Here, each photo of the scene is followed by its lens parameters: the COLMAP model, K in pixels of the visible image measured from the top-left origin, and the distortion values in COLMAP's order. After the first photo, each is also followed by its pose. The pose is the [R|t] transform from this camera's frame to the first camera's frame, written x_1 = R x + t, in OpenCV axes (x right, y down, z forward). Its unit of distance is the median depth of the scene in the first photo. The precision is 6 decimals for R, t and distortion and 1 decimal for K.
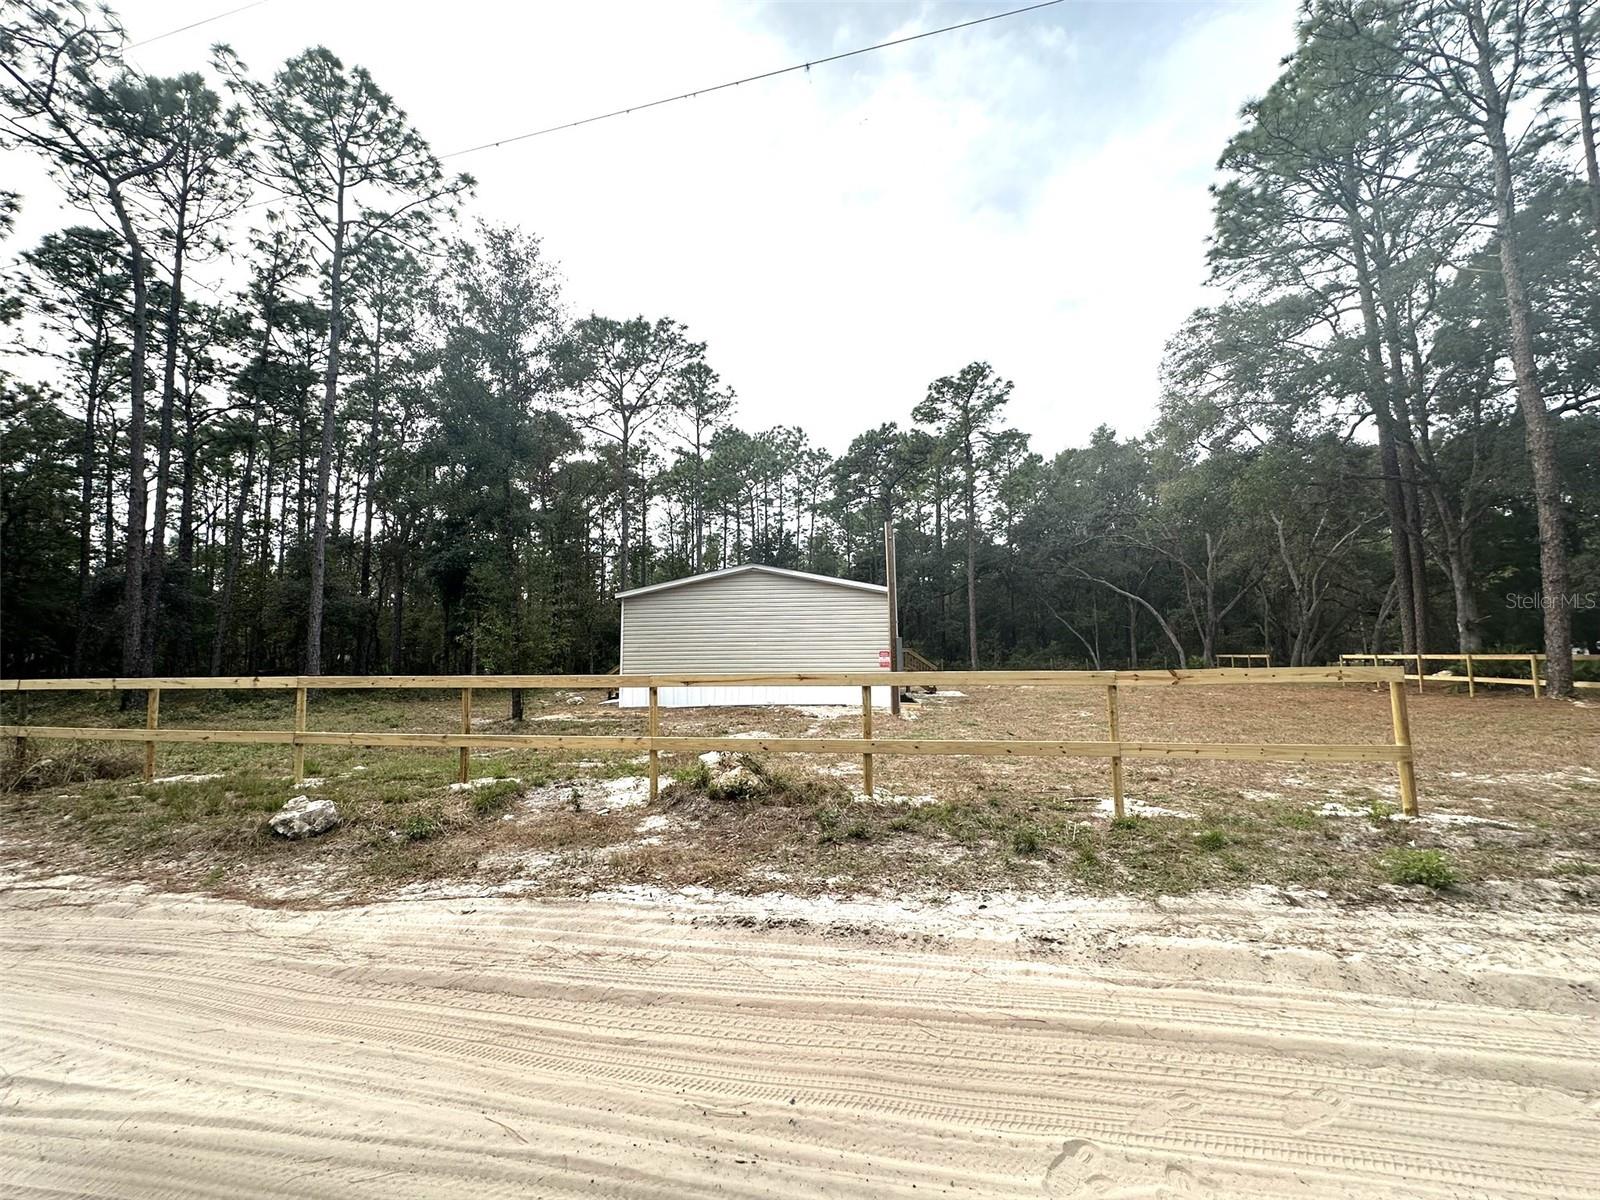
lens RADIAL K [[638.8, 0, 804.2], [0, 638.8, 584.2], [0, 0, 1]] dist [0.000278, 0.000040]
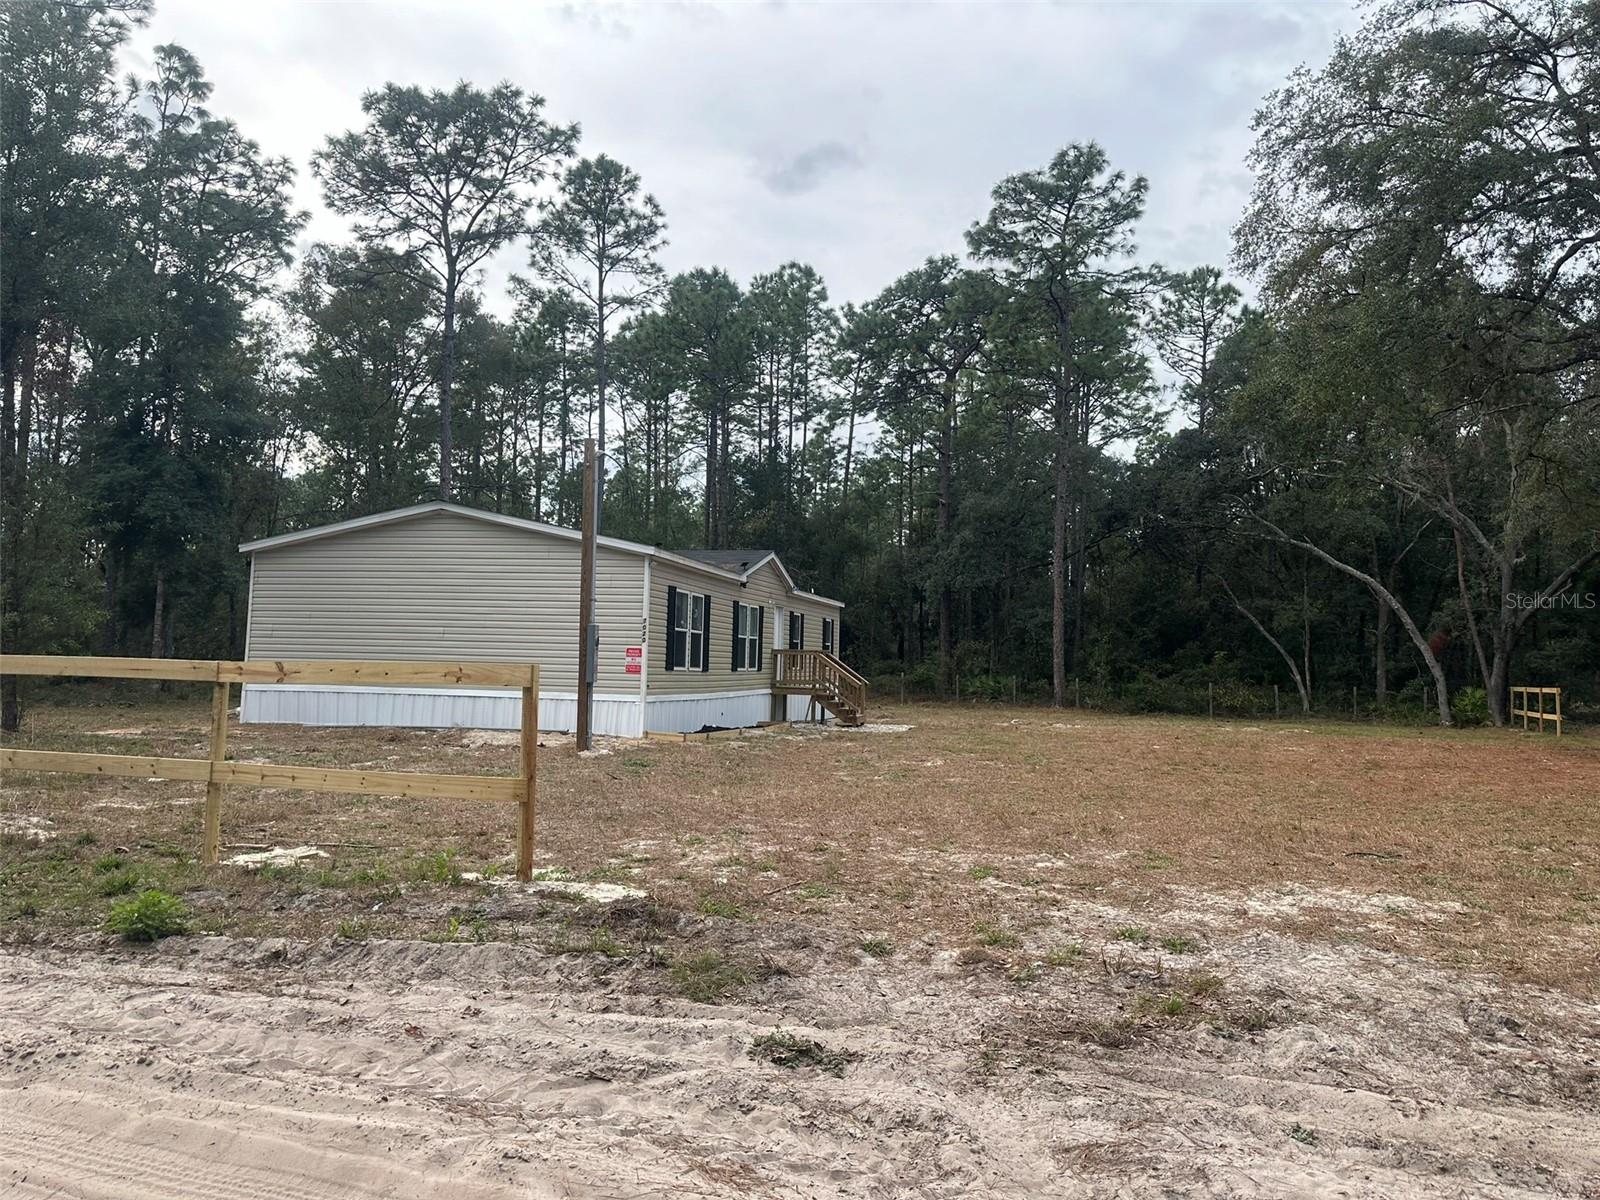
lens RADIAL K [[1134.9, 0, 800.6], [0, 1134.9, 579.4], [0, 0, 1]] dist [0.070567, -0.096009]
pose [[0.990378, 0.025188, -0.136074, 0.169998], [-0.020615, 0.999178, 0.034912, -0.001156], [0.136841, -0.031771, 0.990083, -0.027433]]
